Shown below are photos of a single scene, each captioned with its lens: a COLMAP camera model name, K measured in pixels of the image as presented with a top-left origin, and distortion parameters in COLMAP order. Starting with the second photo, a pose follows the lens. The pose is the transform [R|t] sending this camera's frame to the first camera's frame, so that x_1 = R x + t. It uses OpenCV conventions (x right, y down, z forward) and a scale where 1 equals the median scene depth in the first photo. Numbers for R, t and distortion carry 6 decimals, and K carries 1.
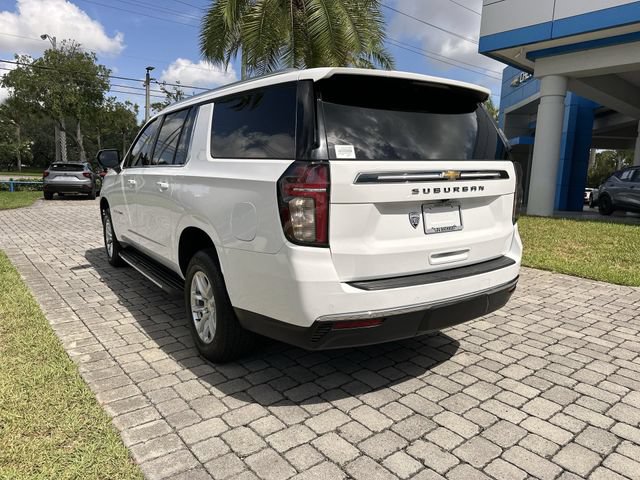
lens RADIAL K [[447.7, 0, 318.0], [0, 447.7, 222.8], [0, 0, 1]] dist [0.063166, -0.090660]
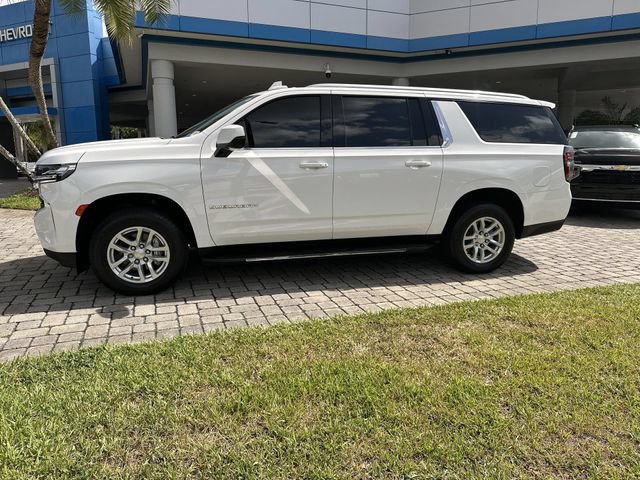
lens RADIAL K [[447.7, 0, 318.0], [0, 447.7, 222.8], [0, 0, 1]] dist [0.063166, -0.090660]
pose [[0.331032, -0.165961, 0.928910, -1.913450], [0.106061, 0.984718, 0.138136, -0.146340], [-0.937640, 0.052794, 0.343576, 1.027881]]
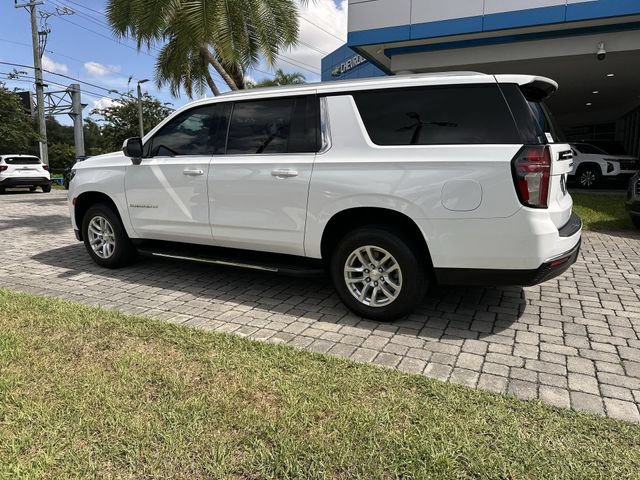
lens RADIAL K [[447.7, 0, 318.0], [0, 447.7, 222.8], [0, 0, 1]] dist [0.063166, -0.090660]
pose [[0.905068, -0.088086, 0.416044, -0.869044], [0.072836, 0.995965, 0.052419, -0.017988], [-0.418983, -0.017140, 0.907832, 0.028630]]
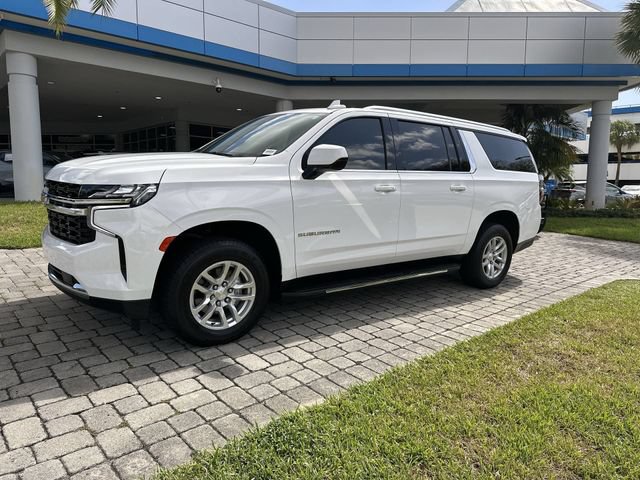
lens RADIAL K [[448.0, 0, 324.5], [0, 448.0, 217.3], [0, 0, 1]] dist [0.073627, -0.093431]
pose [[-0.049428, -0.120722, 0.991455, -1.942810], [0.076135, 0.989325, 0.124258, -0.226785], [-0.995872, 0.081626, -0.039709, 1.741761]]
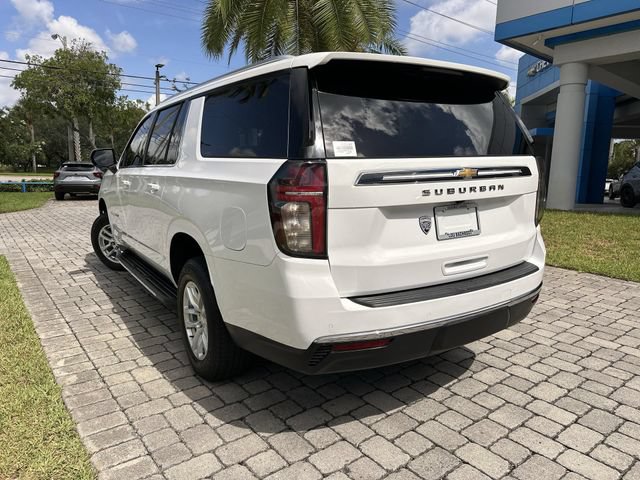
lens RADIAL K [[449.9, 0, 322.5], [0, 449.9, 223.1], [0, 0, 1]] dist [0.023972, -0.033962]
pose [[0.999661, -0.015053, -0.021247, 0.018188], [0.015300, 0.999817, 0.011512, -0.020011], [0.021070, -0.011833, 0.999708, 0.104110]]
